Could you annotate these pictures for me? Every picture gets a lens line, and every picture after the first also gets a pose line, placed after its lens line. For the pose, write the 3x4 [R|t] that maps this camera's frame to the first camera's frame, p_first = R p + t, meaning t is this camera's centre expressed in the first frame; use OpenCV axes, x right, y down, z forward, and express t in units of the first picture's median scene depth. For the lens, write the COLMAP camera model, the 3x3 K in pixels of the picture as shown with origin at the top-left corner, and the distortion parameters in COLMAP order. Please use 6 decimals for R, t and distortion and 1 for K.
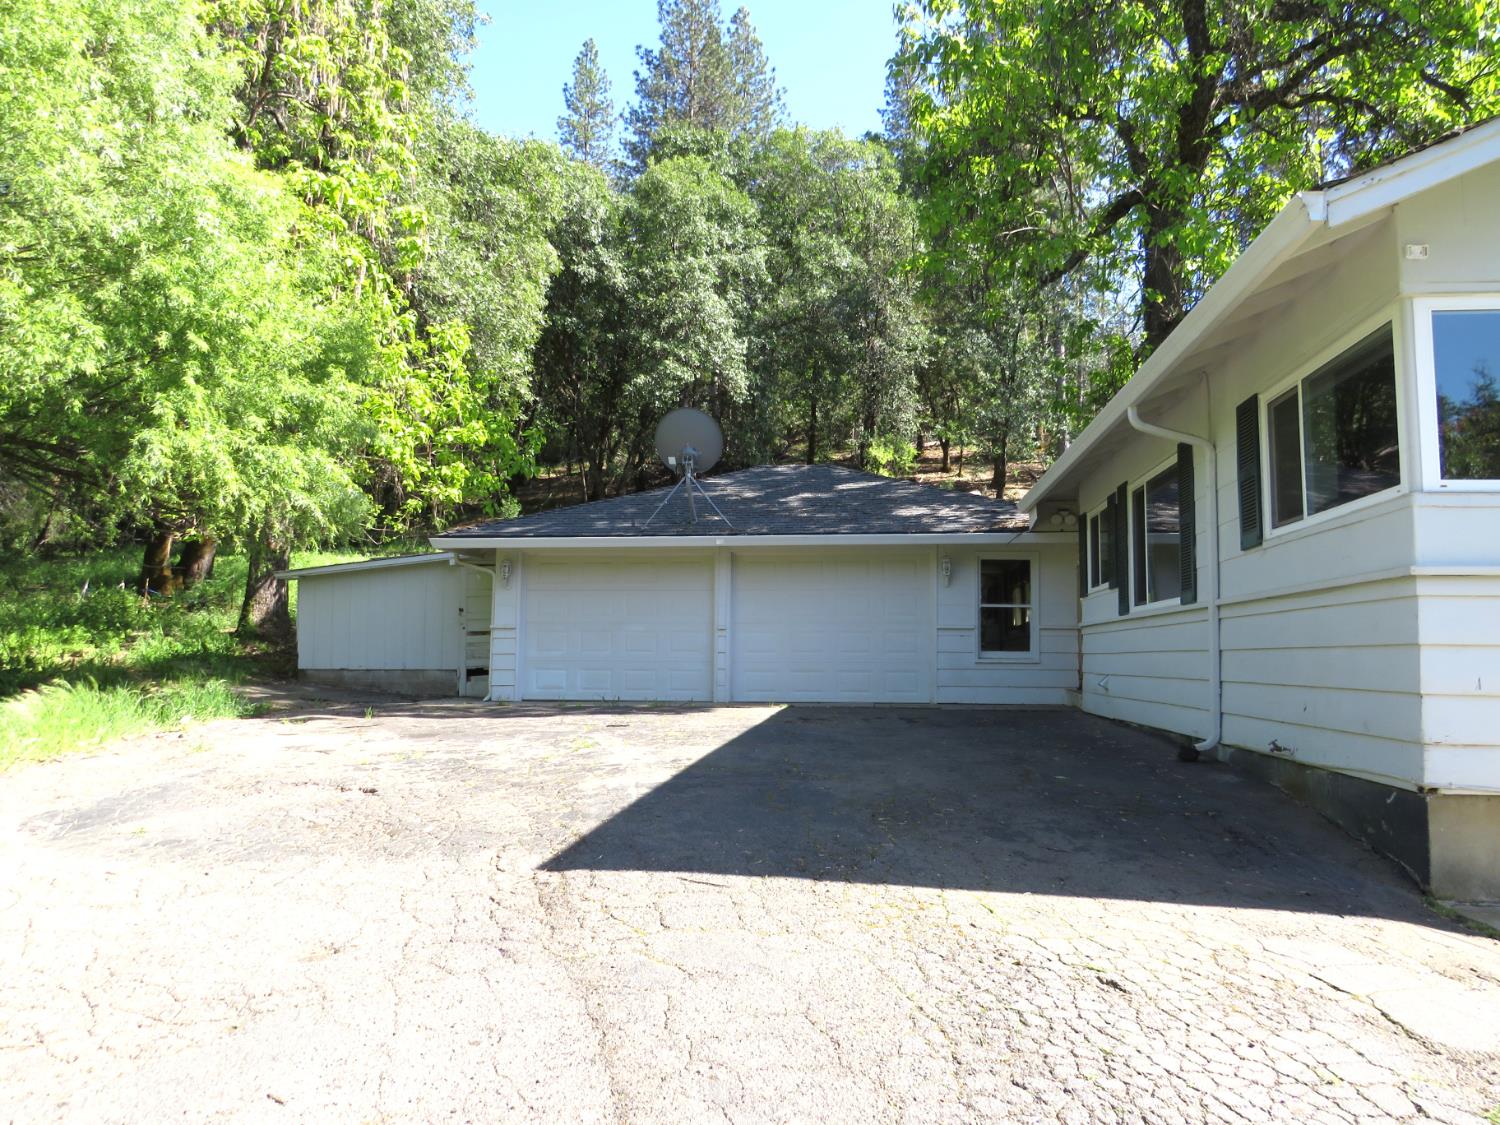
lens RADIAL K [[1035.6, 0, 750.0], [0, 1035.6, 562.5], [0, 0, 1]] dist [-0.012757, 0.002237]
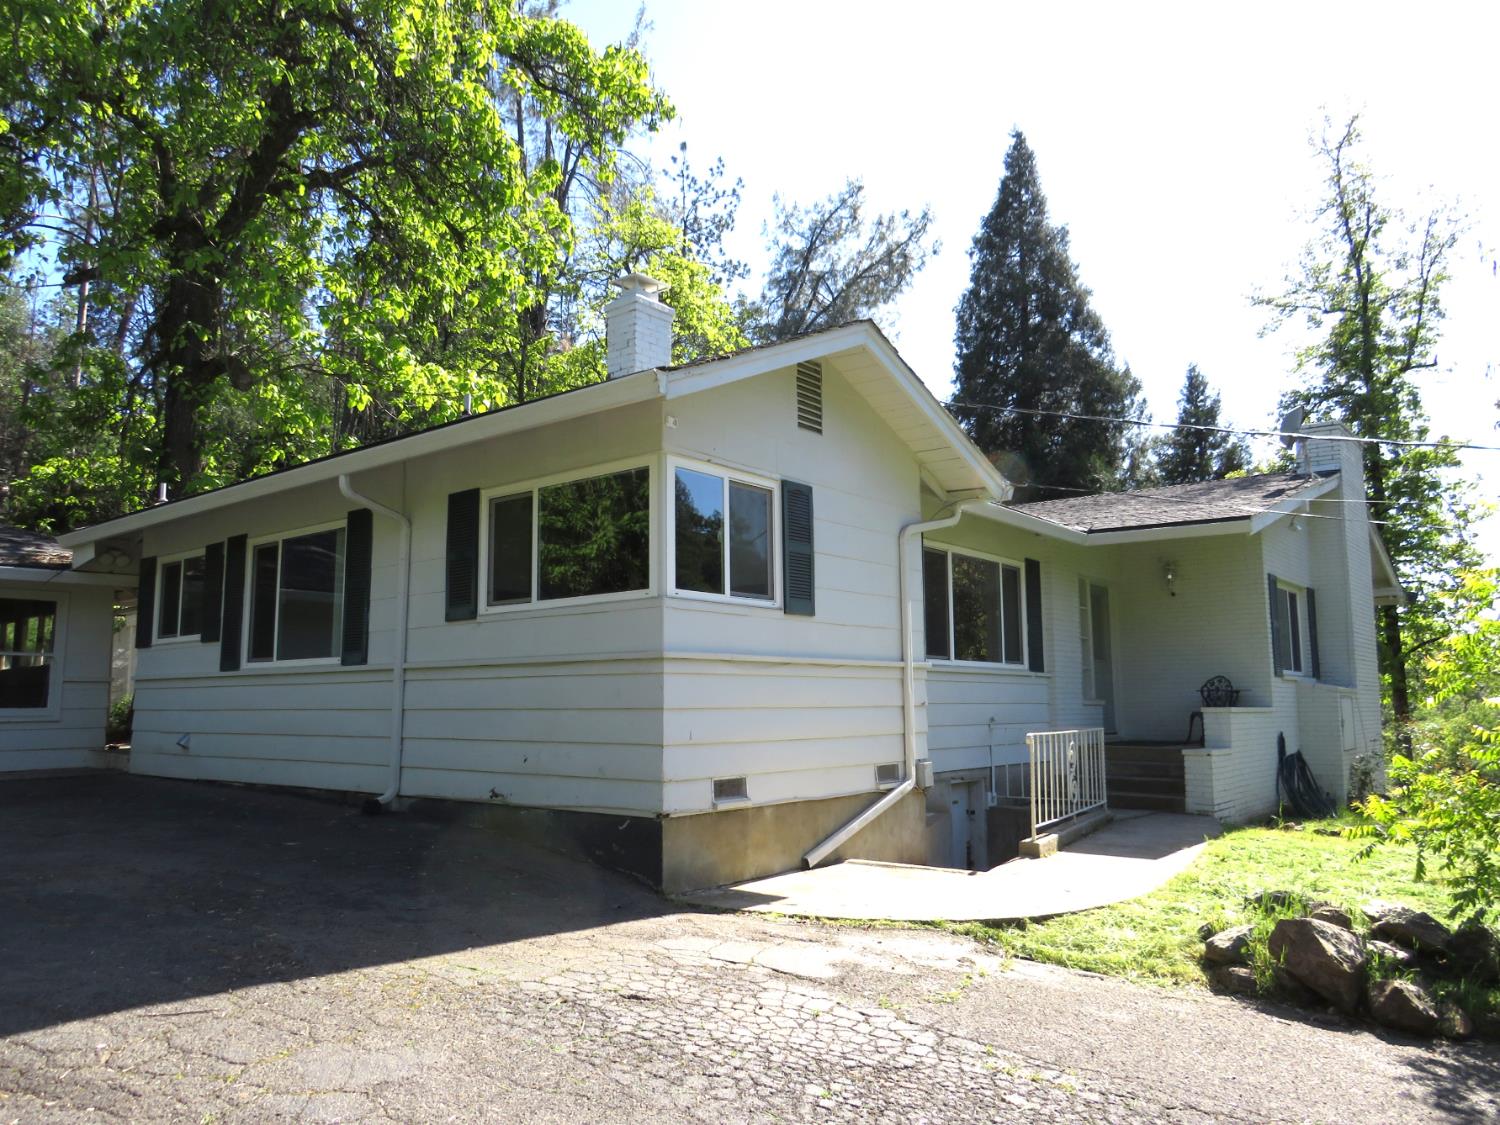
lens RADIAL K [[1035.6, 0, 750.0], [0, 1035.6, 562.5], [0, 0, 1]] dist [-0.012757, 0.002237]
pose [[0.558587, 0.099338, 0.823476, -0.440333], [-0.062296, 0.995023, -0.077775, -0.013417], [-0.827103, -0.007856, 0.561996, 0.136800]]
